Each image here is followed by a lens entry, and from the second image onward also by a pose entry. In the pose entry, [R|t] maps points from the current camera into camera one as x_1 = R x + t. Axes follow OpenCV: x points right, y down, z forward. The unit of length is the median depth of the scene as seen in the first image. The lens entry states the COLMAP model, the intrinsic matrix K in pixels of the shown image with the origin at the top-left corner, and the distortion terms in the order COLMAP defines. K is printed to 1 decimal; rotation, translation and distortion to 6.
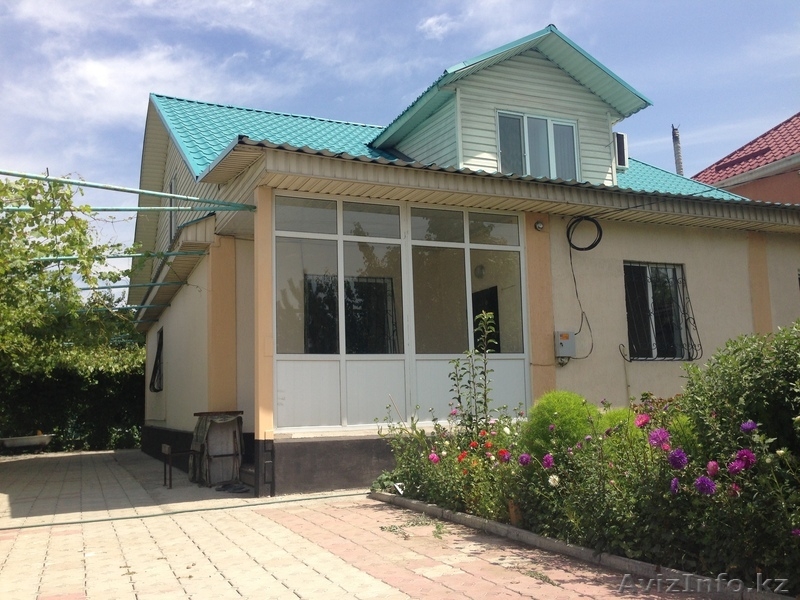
lens RADIAL K [[737.0, 0, 400.0], [0, 737.0, 300.0], [0, 0, 1]] dist [0.086038, -0.003037]
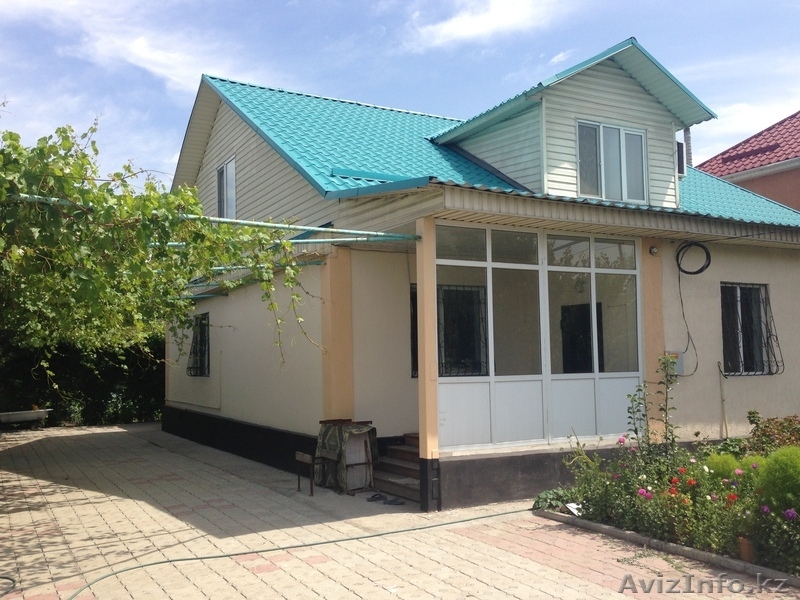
lens RADIAL K [[764.9, 0, 400.0], [0, 764.9, 300.0], [0, 0, 1]] dist [0.077655, -0.004611]
pose [[0.995459, 0.023580, 0.092226, -0.210376], [-0.029123, 0.997820, 0.059221, -0.065220], [-0.090628, -0.061638, 0.993976, -0.051290]]
